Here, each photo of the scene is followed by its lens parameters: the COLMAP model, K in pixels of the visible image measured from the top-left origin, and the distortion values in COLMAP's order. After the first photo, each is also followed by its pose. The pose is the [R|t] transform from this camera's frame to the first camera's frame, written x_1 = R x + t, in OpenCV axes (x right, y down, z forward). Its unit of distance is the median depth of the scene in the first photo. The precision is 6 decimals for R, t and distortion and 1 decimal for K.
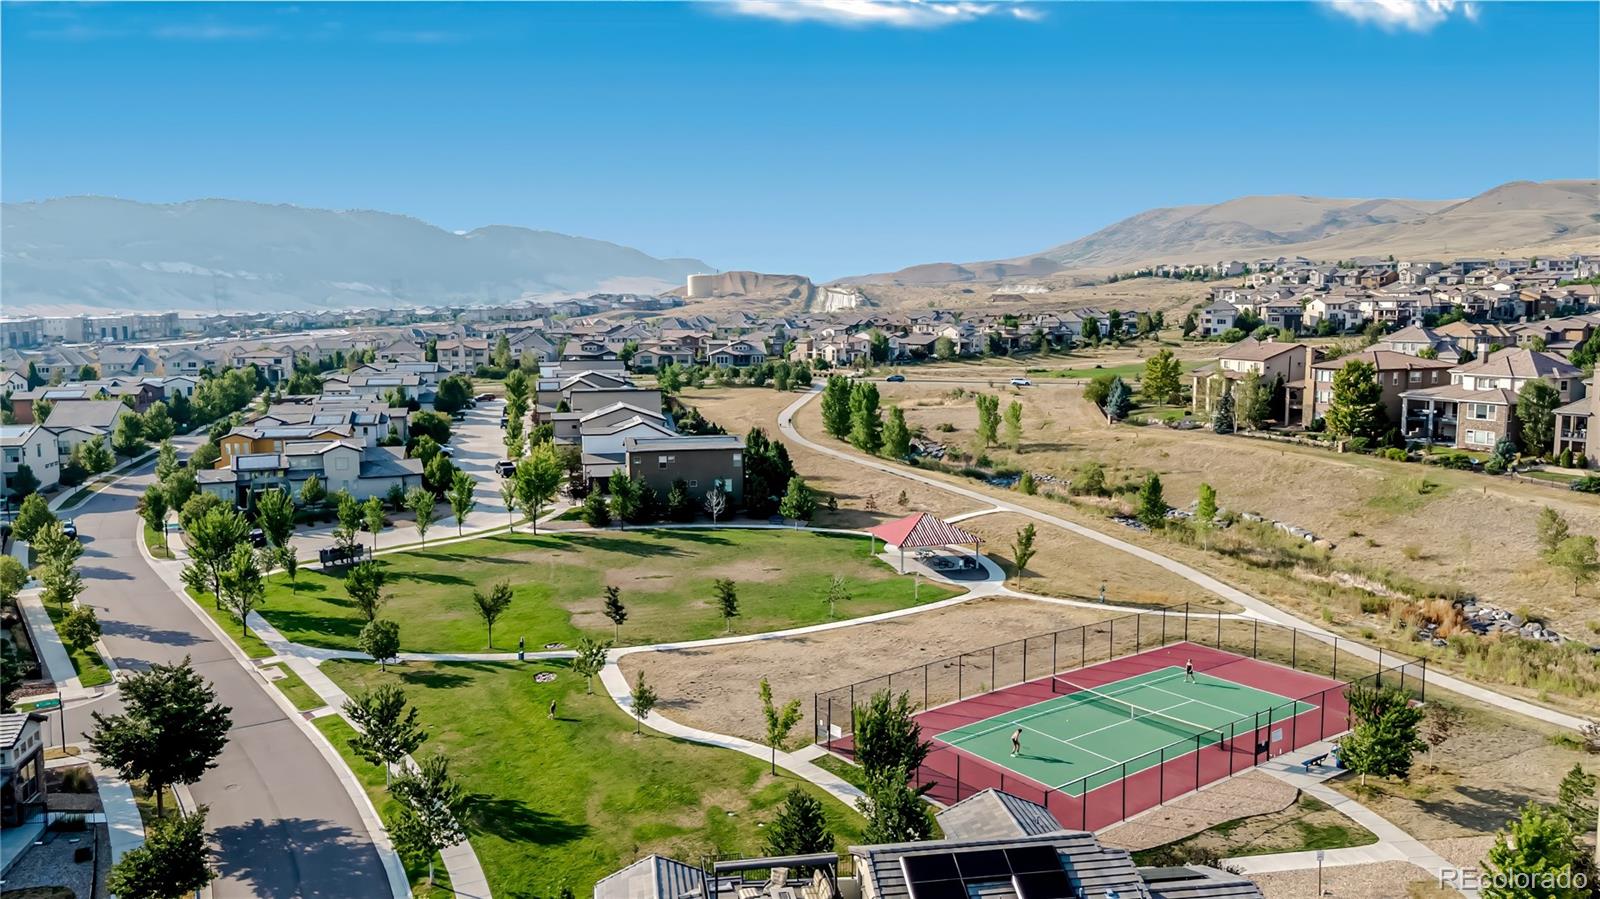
lens RADIAL K [[1198.6, 0, 803.4], [0, 1198.6, 443.6], [0, 0, 1]] dist [0.062522, -0.058968]
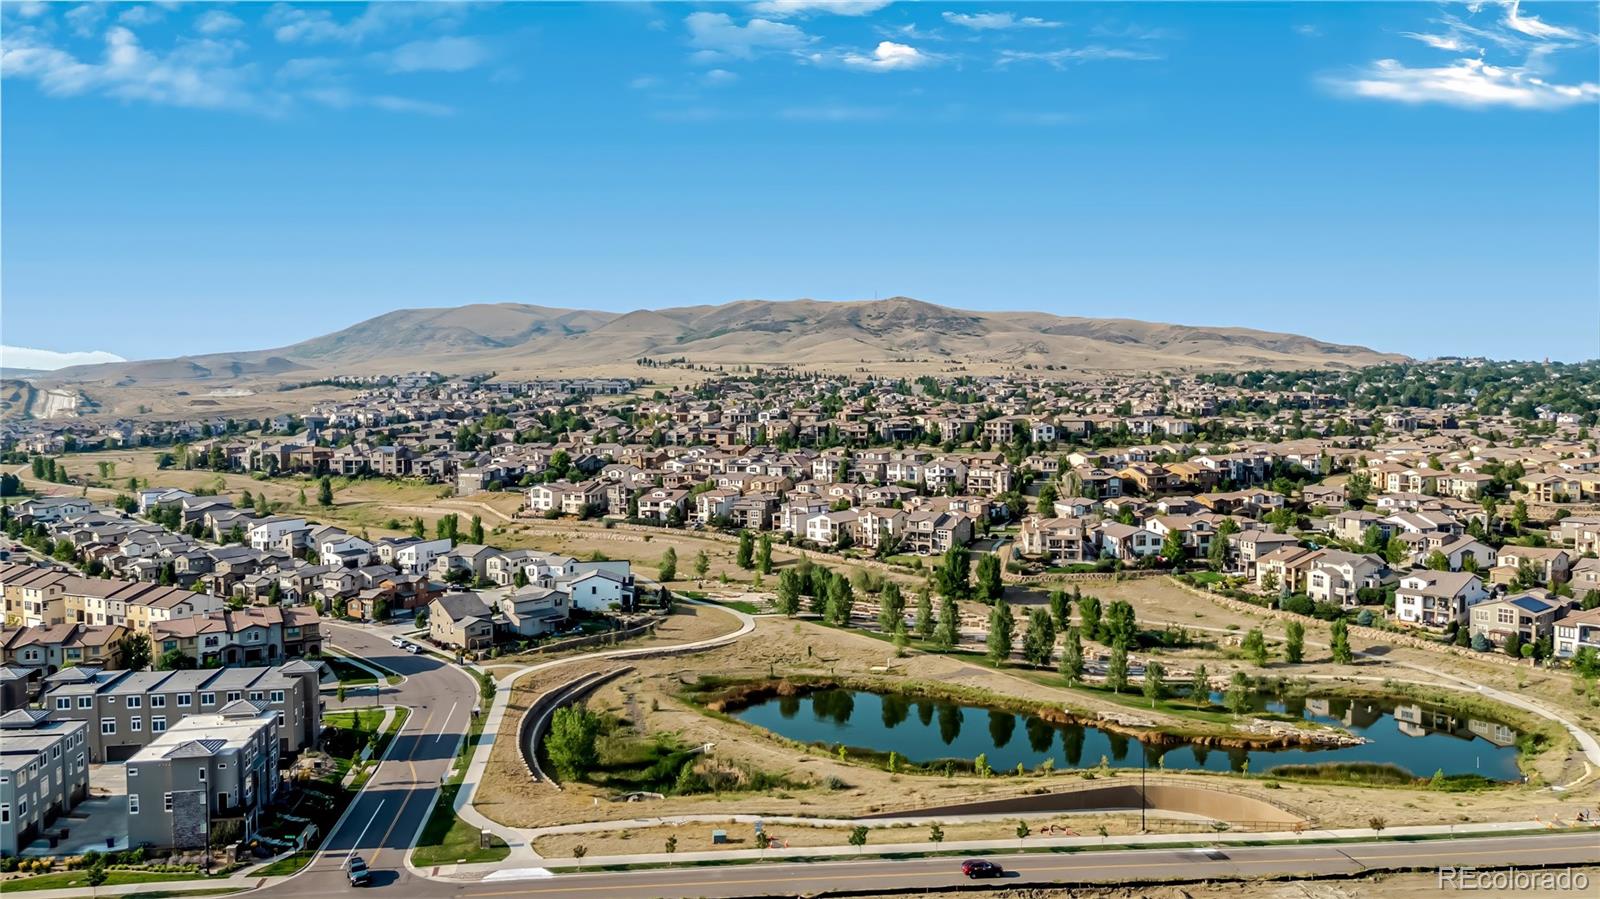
lens RADIAL K [[1198.6, 0, 803.4], [0, 1198.6, 443.6], [0, 0, 1]] dist [0.062522, -0.058968]
pose [[0.842855, -0.026699, 0.537479, 0.004445], [0.063696, 0.996697, -0.050375, 0.087433], [-0.534358, 0.076695, 0.841771, -1.194927]]
